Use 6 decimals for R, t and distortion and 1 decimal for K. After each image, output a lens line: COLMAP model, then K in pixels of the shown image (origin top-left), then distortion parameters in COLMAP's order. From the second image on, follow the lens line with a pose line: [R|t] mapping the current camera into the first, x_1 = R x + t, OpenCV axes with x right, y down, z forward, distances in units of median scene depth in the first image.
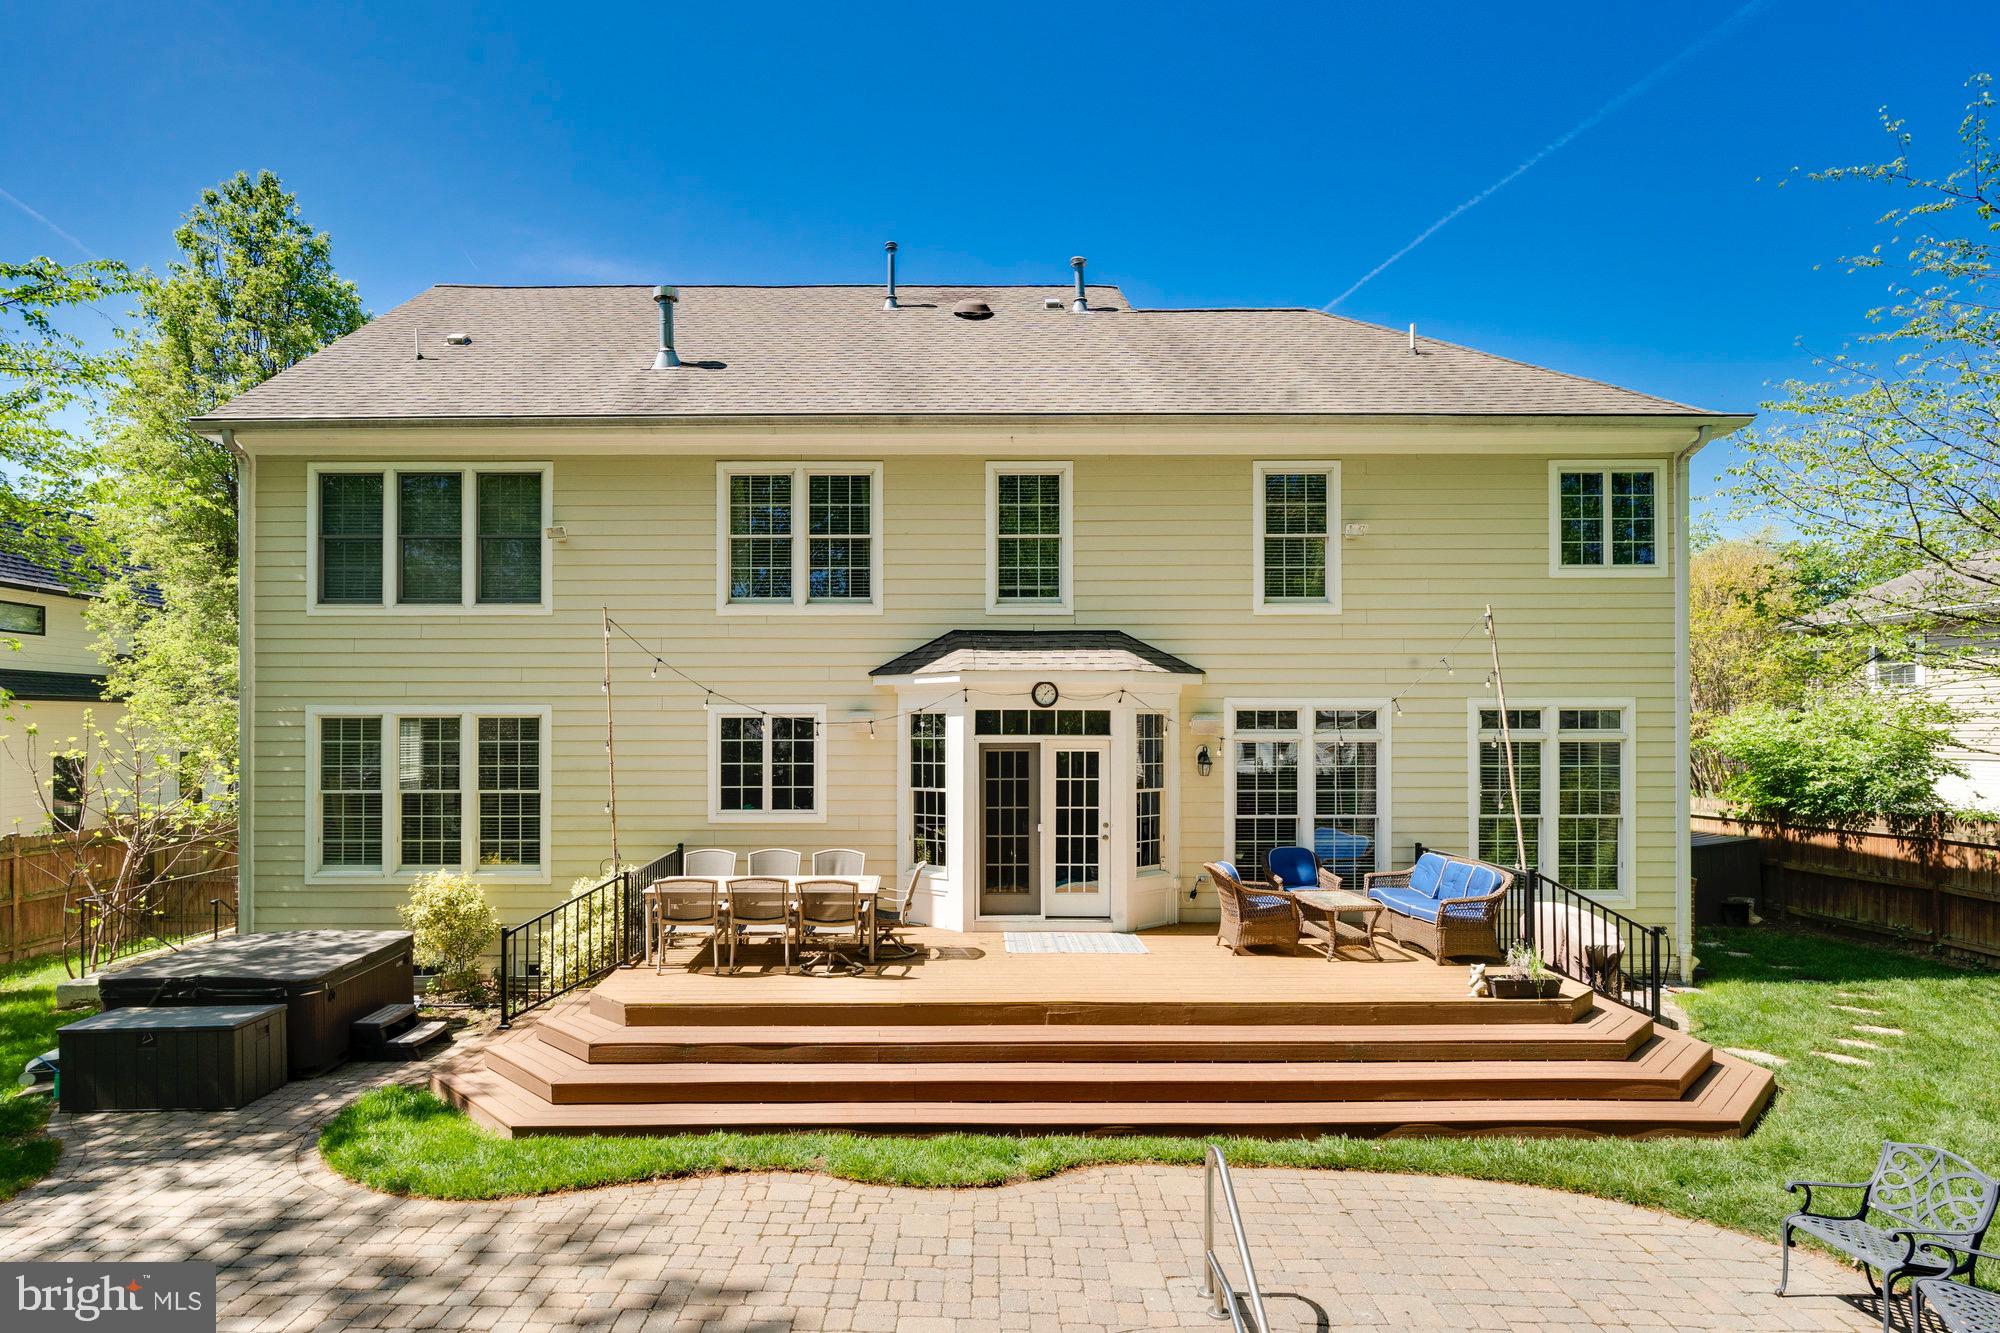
lens RADIAL K [[1064.7, 0, 919.0], [0, 1064.7, 707.7], [0, 0, 1]] dist [0.000599, 0.002065]
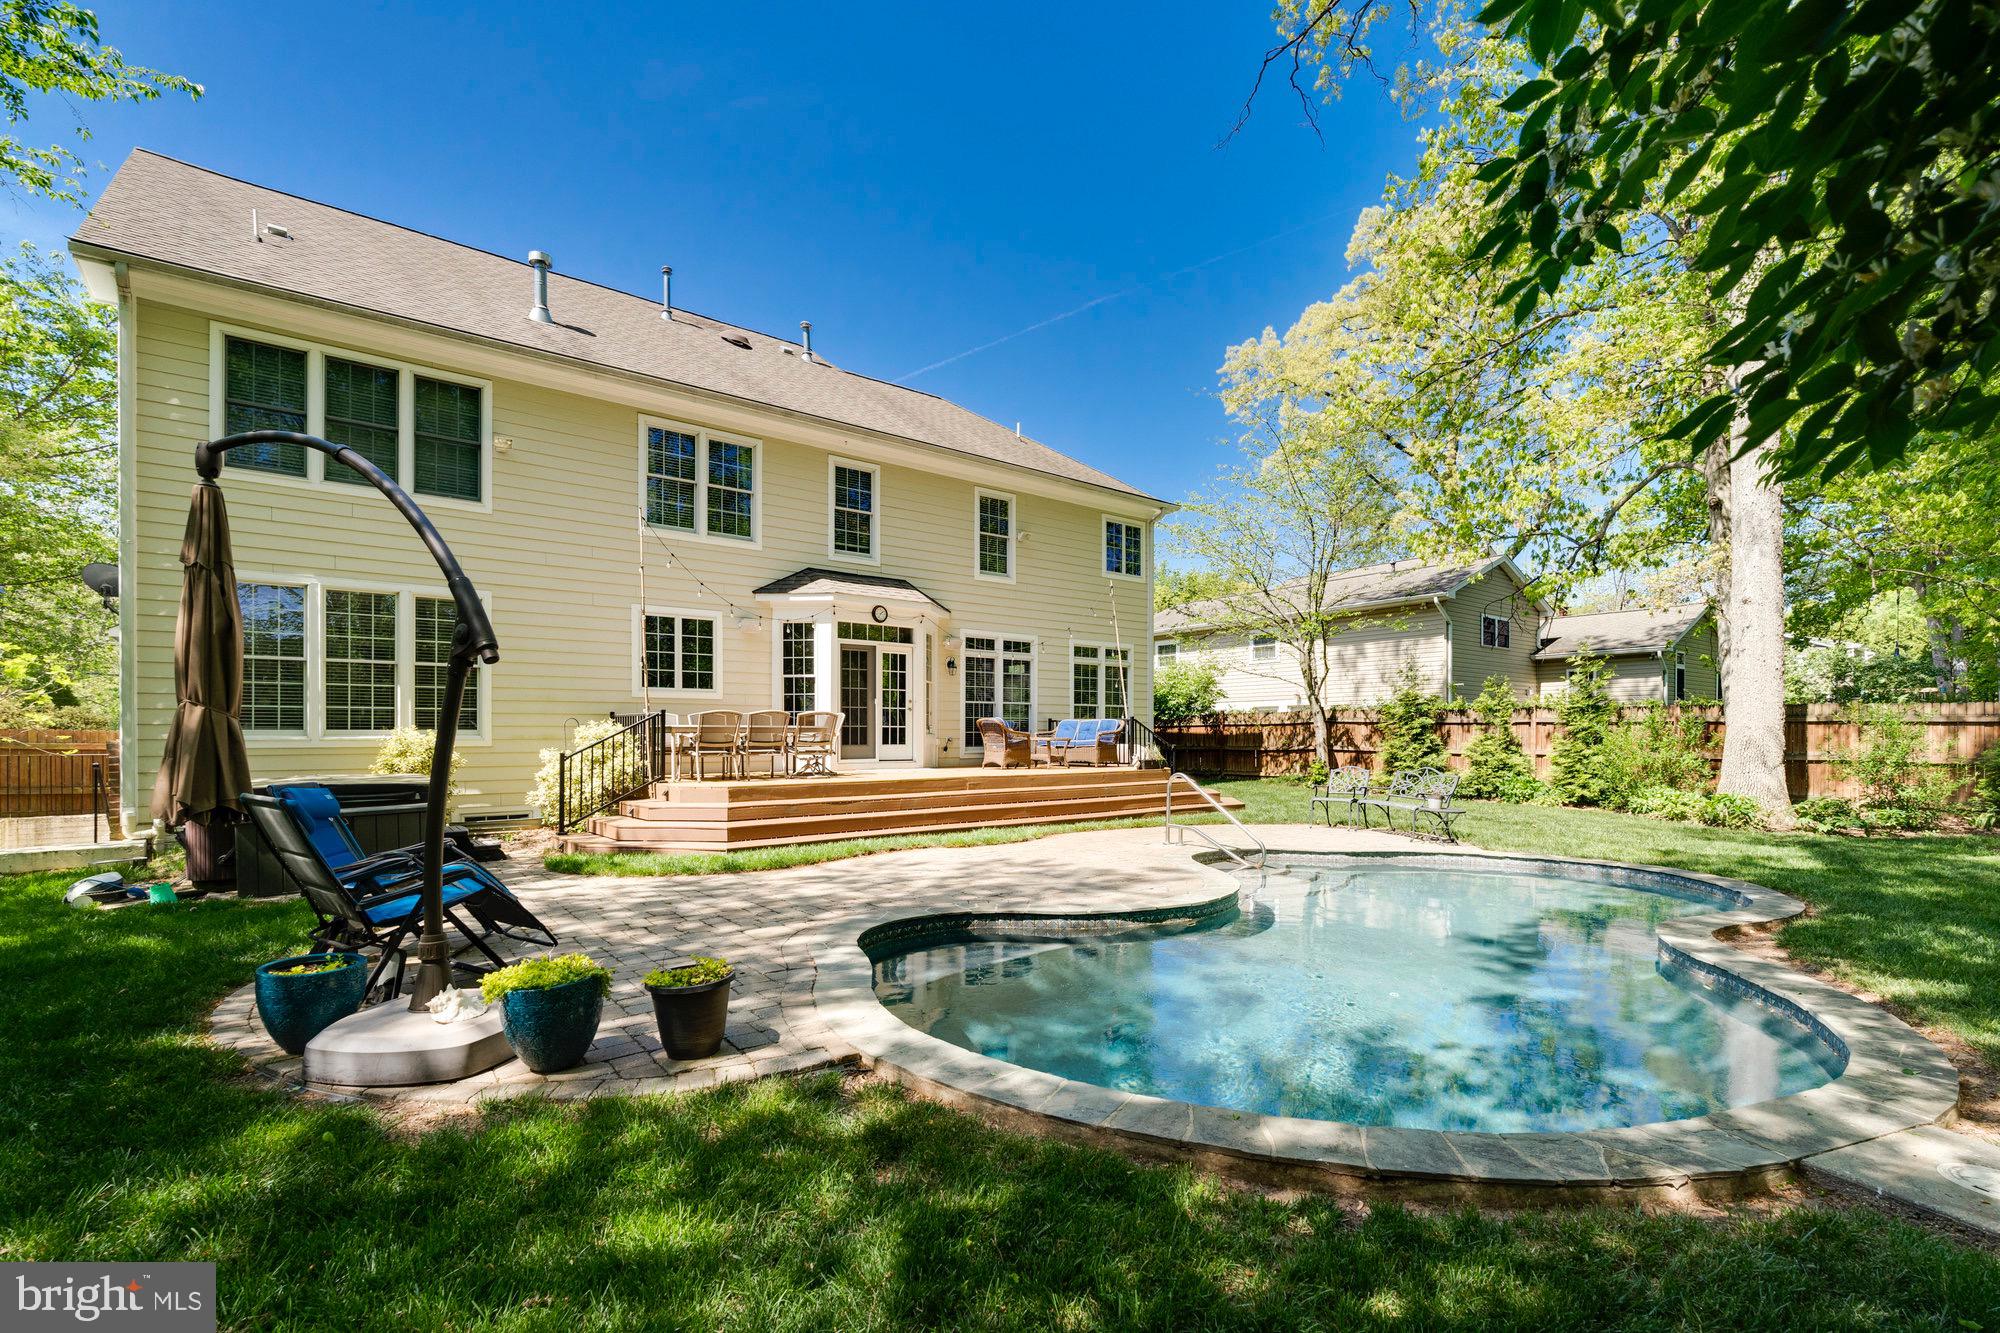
lens RADIAL K [[897.7, 0, 1003.0], [0, 897.7, 730.1], [0, 0, 1]] dist [-0.000730, -0.001190]
pose [[0.778408, 0.002953, 0.627752, -0.523420], [-0.009331, 0.999933, 0.006867, 0.135849], [-0.627690, -0.011203, 0.778383, -0.110981]]
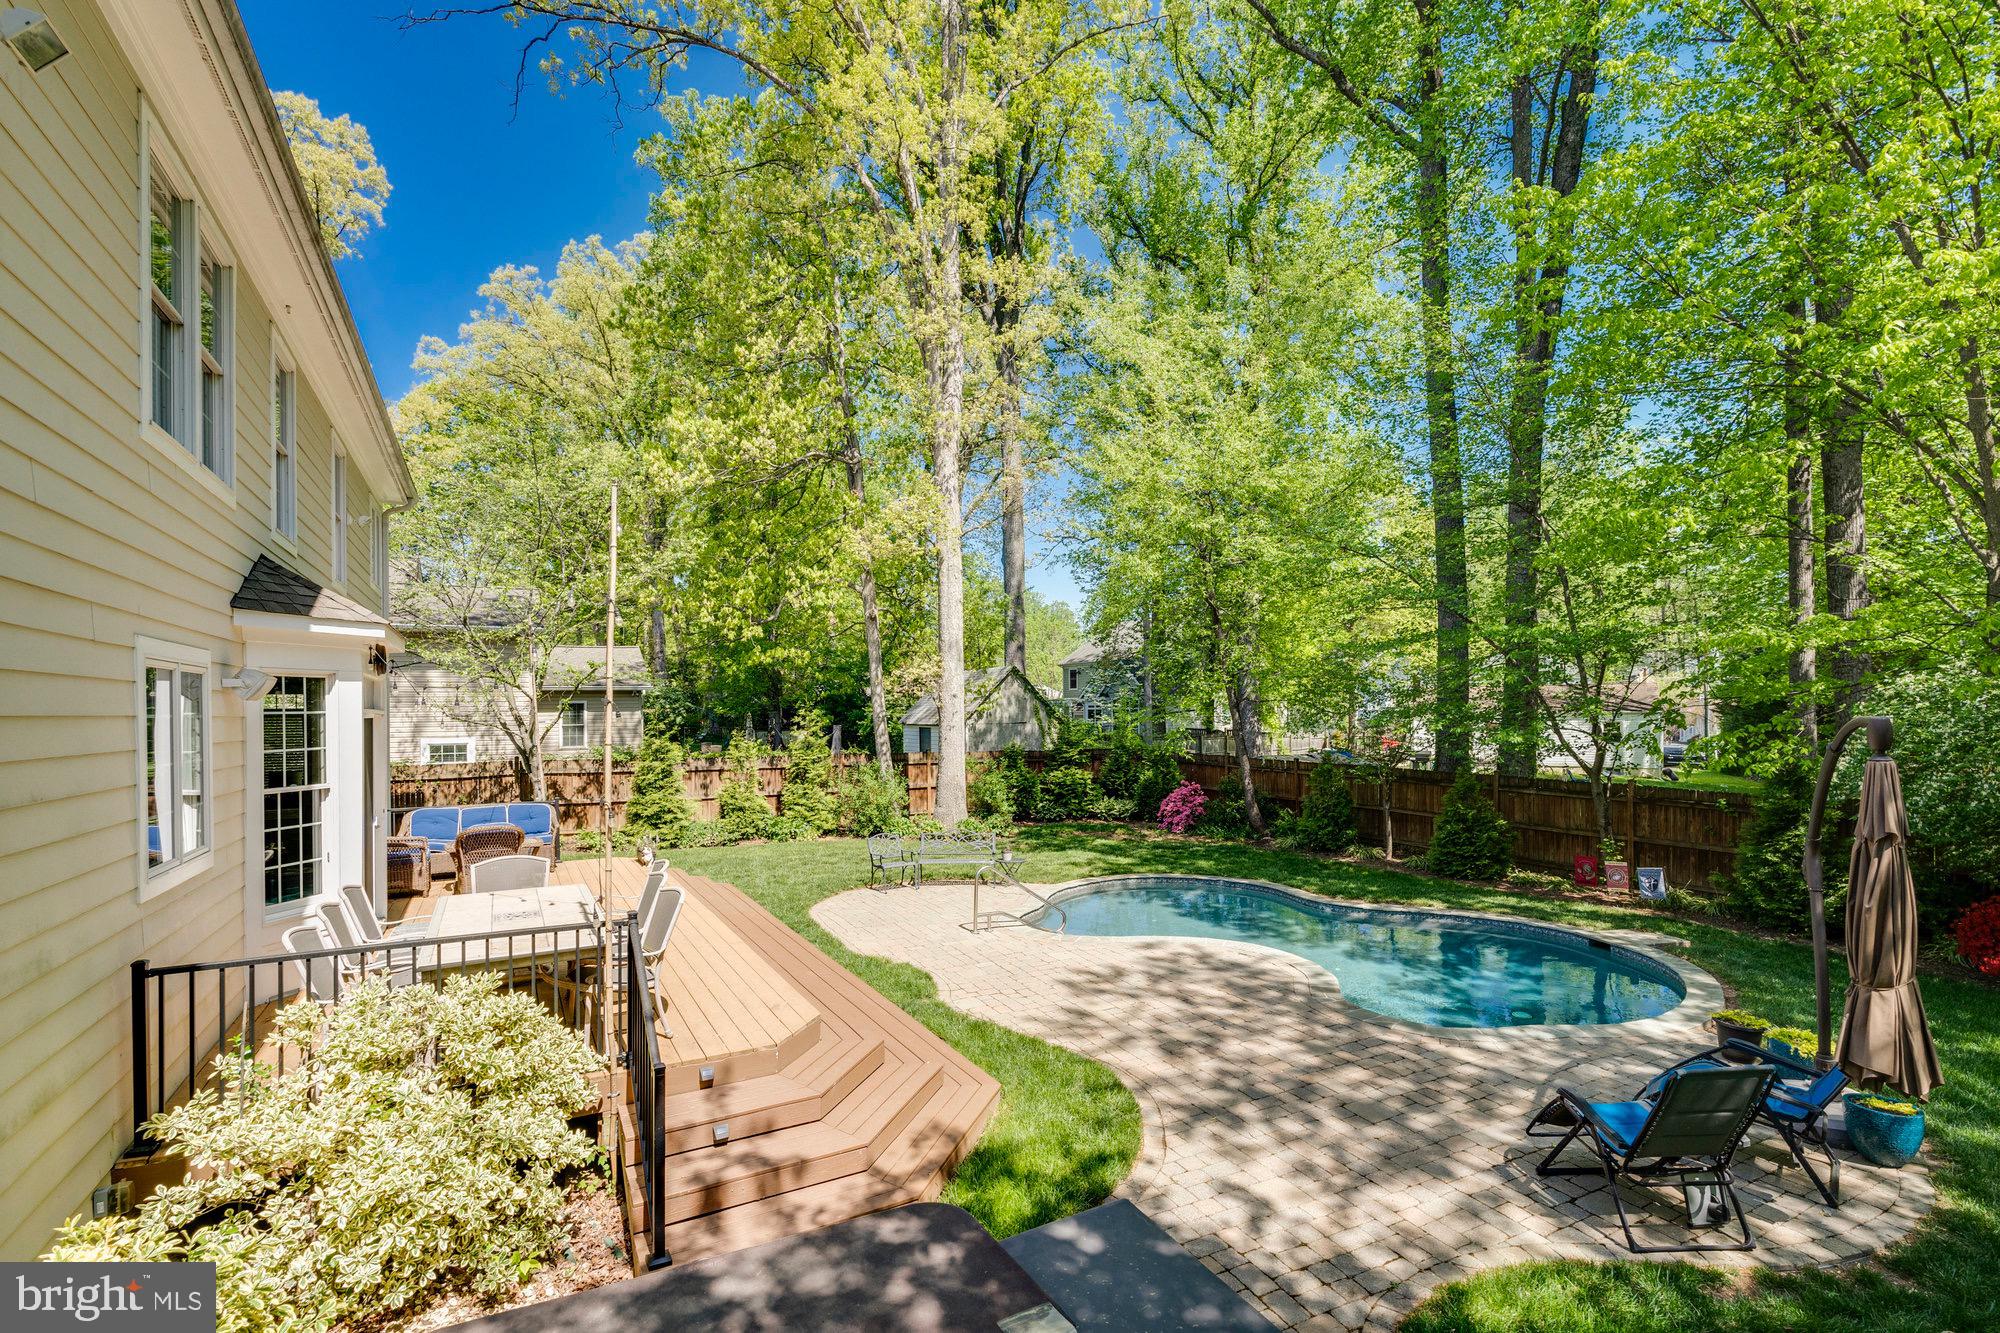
lens RADIAL K [[897.7, 0, 1000.8], [0, 897.7, 668.2], [0, 0, 1]] dist [-0.000730, -0.001190]
pose [[-0.482122, 0.047014, 0.874842, -0.697172], [-0.004367, 0.998418, -0.056062, 0.029603], [-0.876093, -0.030849, -0.481154, 0.861094]]
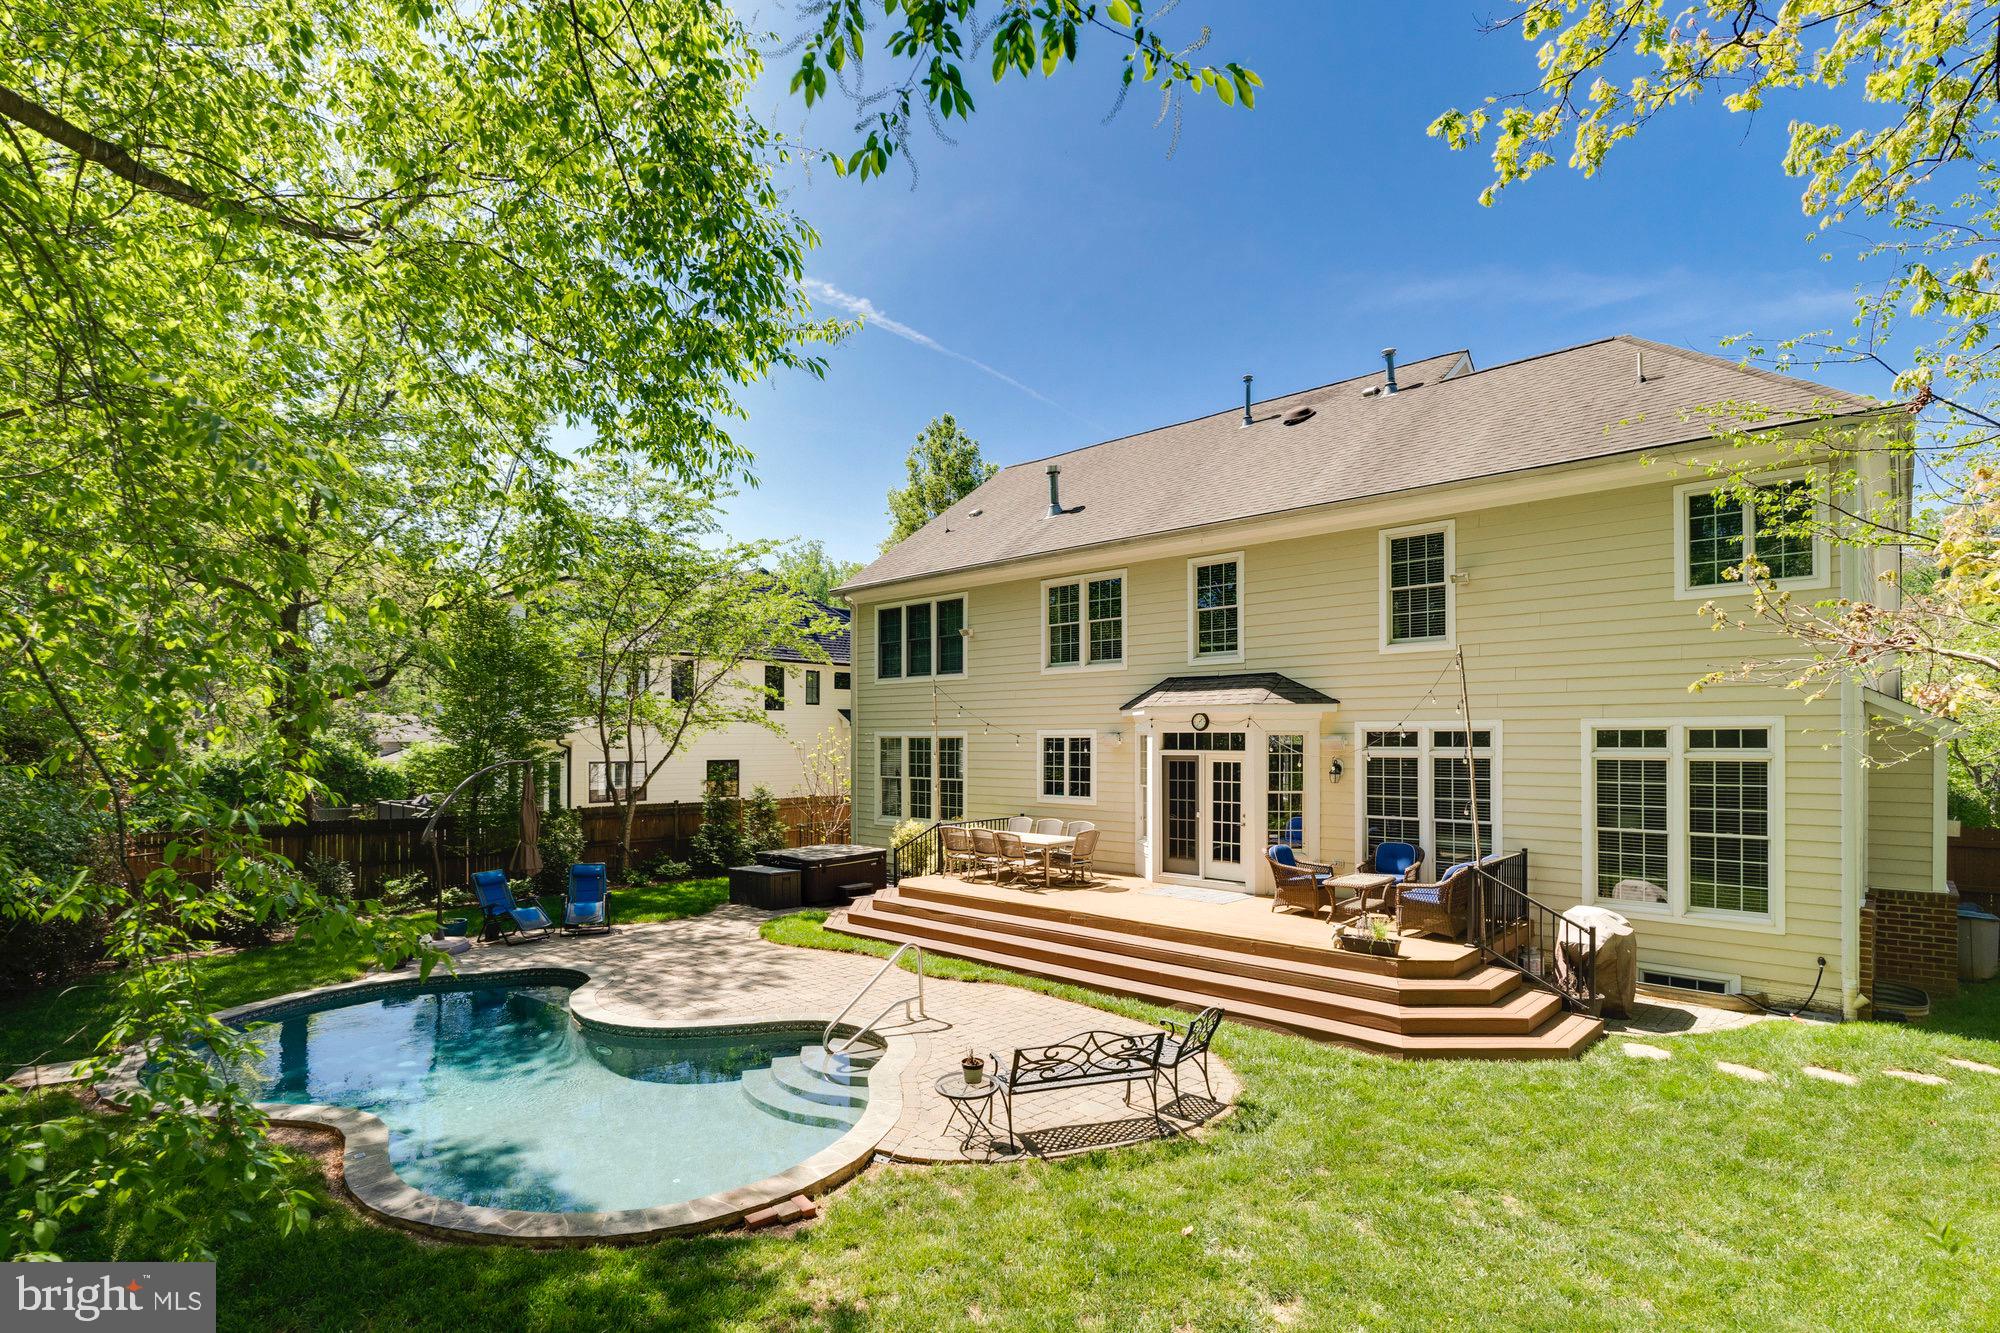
lens RADIAL K [[968.6, 0, 956.7], [0, 968.6, 728.1], [0, 0, 1]] dist [-0.000124, 0.000024]
pose [[0.718217, -0.007939, -0.695773, 0.745714], [0.011125, 0.999938, 0.000074, -0.007116], [0.695730, -0.007794, 0.718261, -0.152712]]
